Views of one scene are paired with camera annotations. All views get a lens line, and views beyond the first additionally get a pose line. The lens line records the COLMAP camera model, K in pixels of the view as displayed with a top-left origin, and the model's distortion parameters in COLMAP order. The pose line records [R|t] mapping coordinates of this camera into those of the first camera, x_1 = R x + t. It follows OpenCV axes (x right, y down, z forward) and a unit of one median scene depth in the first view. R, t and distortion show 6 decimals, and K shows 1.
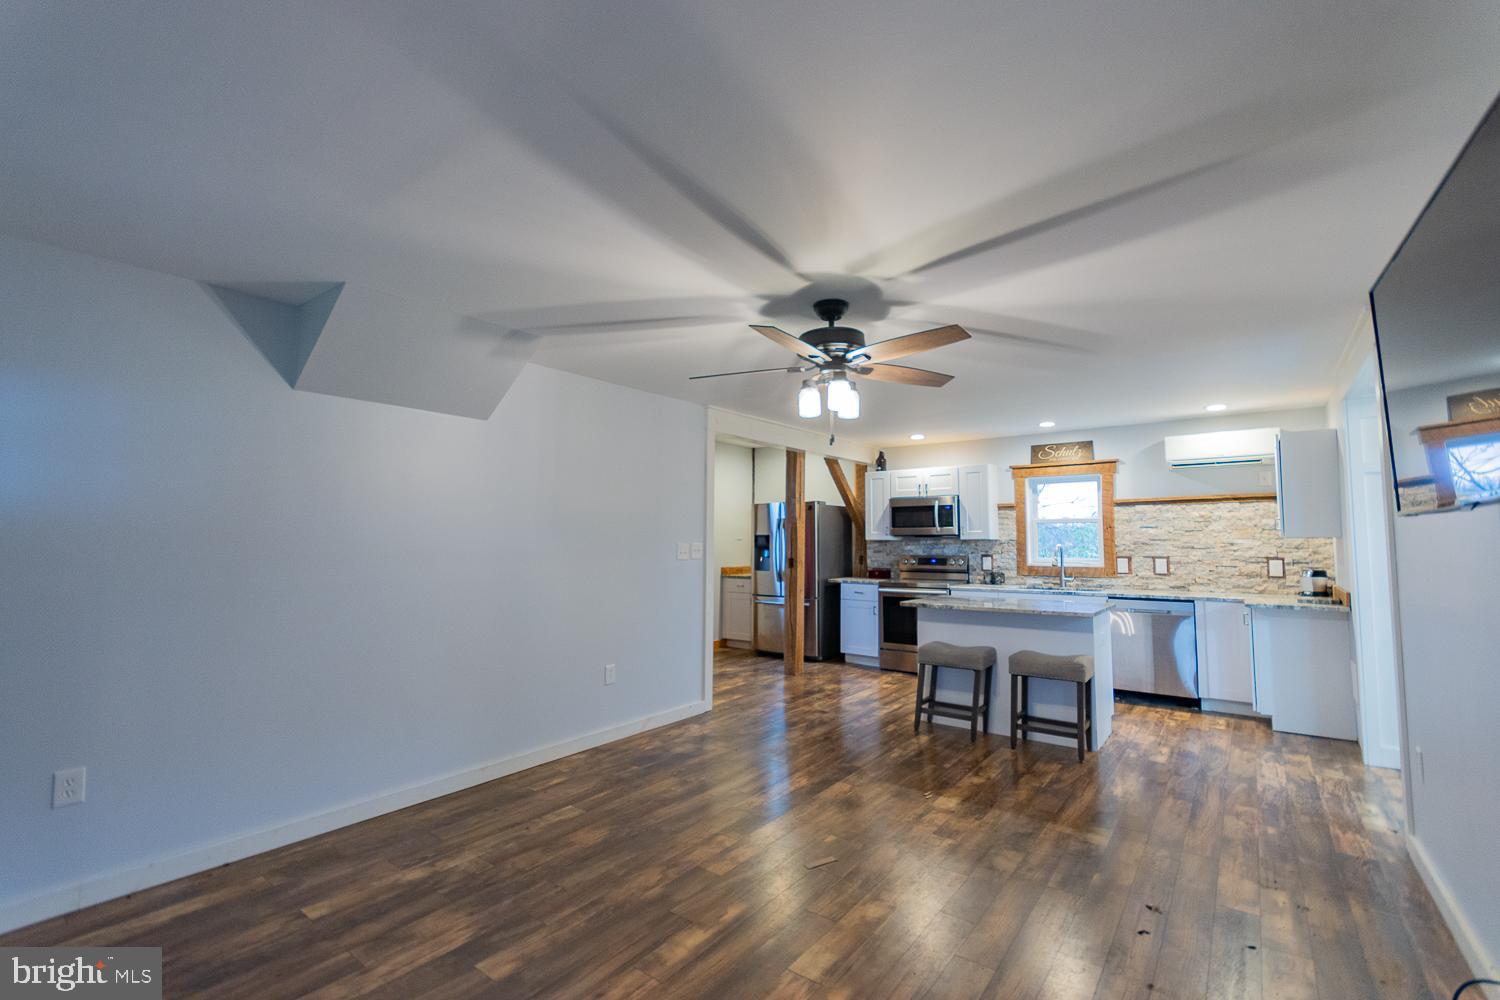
lens RADIAL K [[660.8, 0, 748.4], [0, 660.8, 502.6], [0, 0, 1]] dist [0.015630, -0.004203]
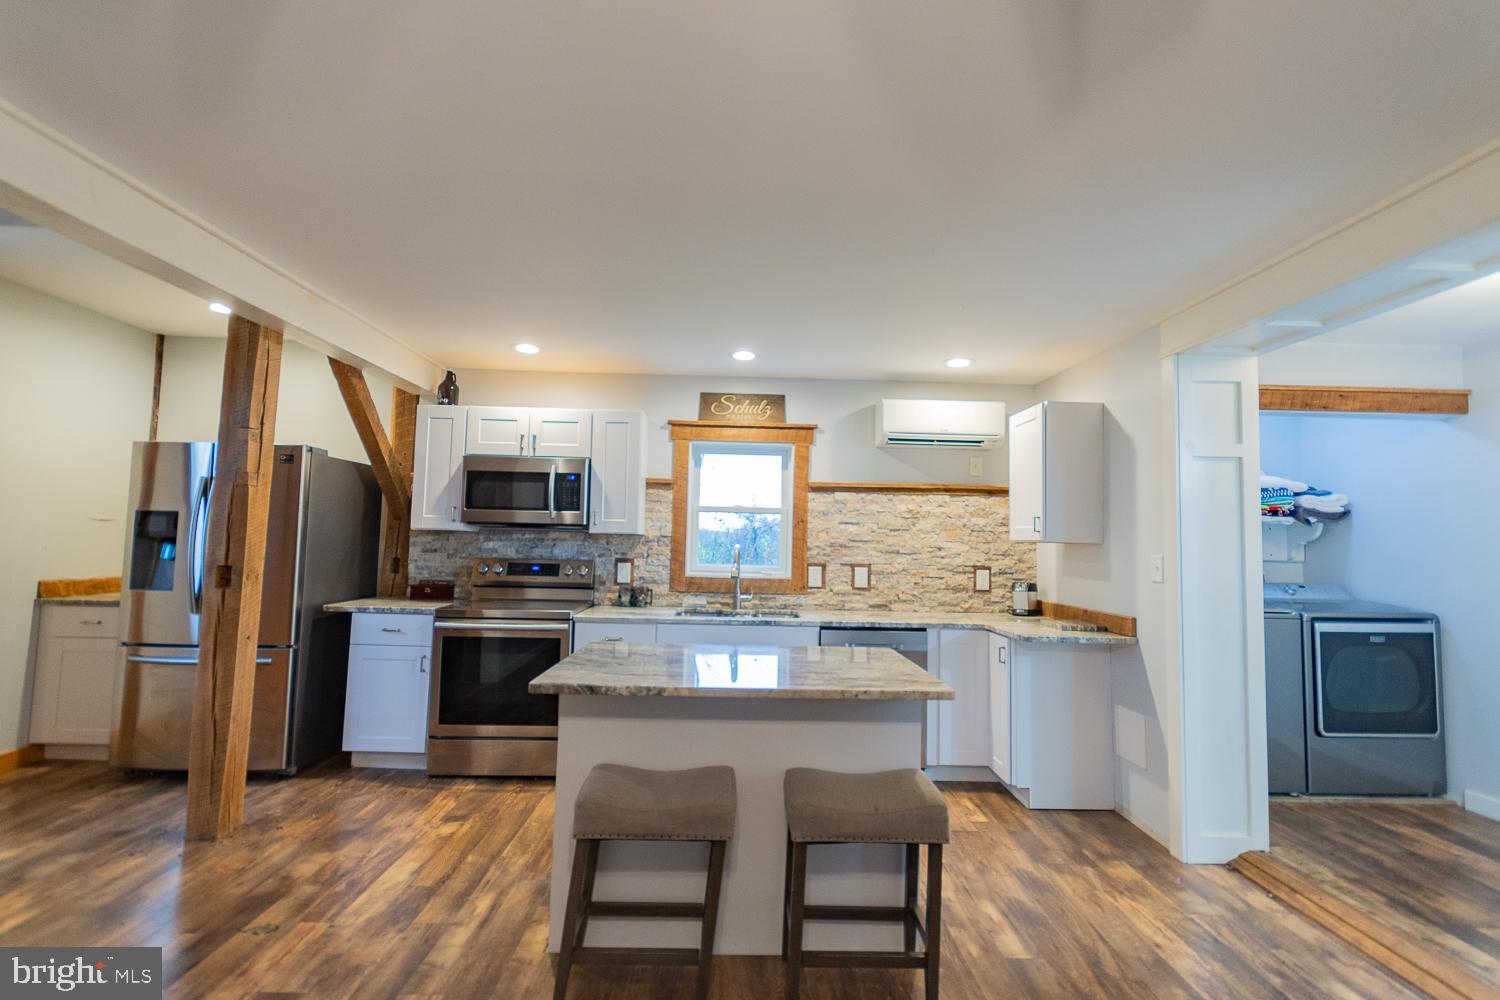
lens RADIAL K [[687.6, 0, 749.5], [0, 687.6, 502.9], [0, 0, 1]] dist [0.007761, -0.000959]
pose [[0.782225, 0.056327, 0.620445, 0.054206], [-0.061779, 0.998009, -0.012716, 0.030649], [-0.619925, -0.028383, 0.784147, 0.472063]]
